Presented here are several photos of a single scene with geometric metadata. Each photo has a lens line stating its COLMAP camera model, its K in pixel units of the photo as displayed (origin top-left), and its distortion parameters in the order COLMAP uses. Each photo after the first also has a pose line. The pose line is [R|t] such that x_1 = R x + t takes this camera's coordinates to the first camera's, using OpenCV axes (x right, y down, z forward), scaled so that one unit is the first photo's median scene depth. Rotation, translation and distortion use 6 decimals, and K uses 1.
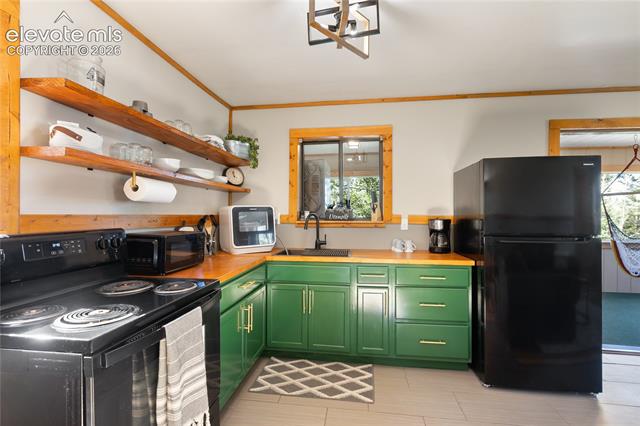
lens RADIAL K [[291.4, 0, 321.7], [0, 291.4, 214.7], [0, 0, 1]] dist [0.001883, -0.001258]
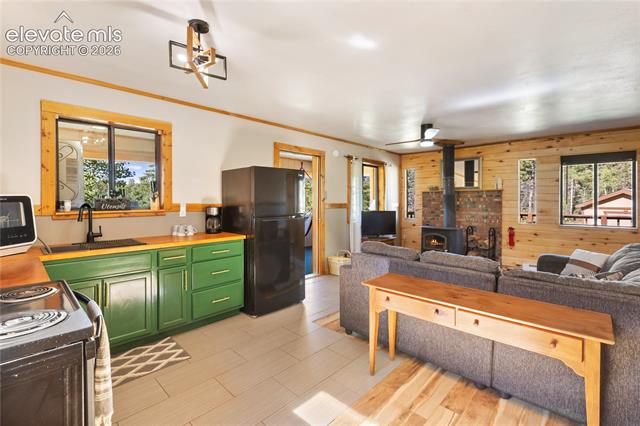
lens RADIAL K [[291.4, 0, 314.1], [0, 291.4, 200.5], [0, 0, 1]] dist [0.001883, -0.001258]
pose [[0.595716, -0.004385, 0.803183, -0.359993], [0.001841, 0.999990, 0.004094, -0.016582], [-0.803193, -0.000960, 0.595718, -0.110248]]
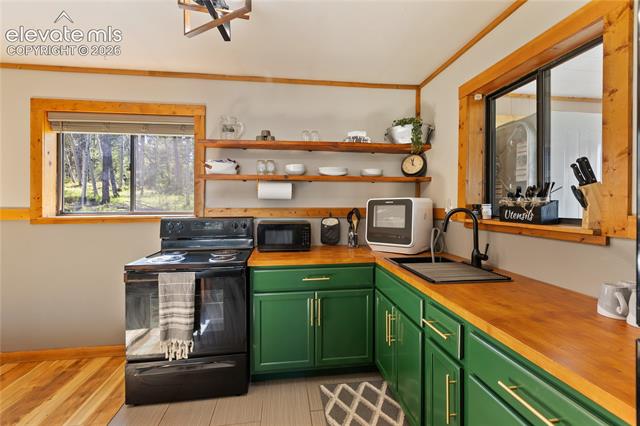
lens RADIAL K [[291.4, 0, 320.4], [0, 291.4, 202.6], [0, 0, 1]] dist [0.001883, -0.001258]
pose [[0.266526, 0.001146, -0.963827, 0.548403], [-0.003117, 0.999995, 0.000327, -0.017880], [0.963823, 0.002917, 0.266528, 0.562463]]
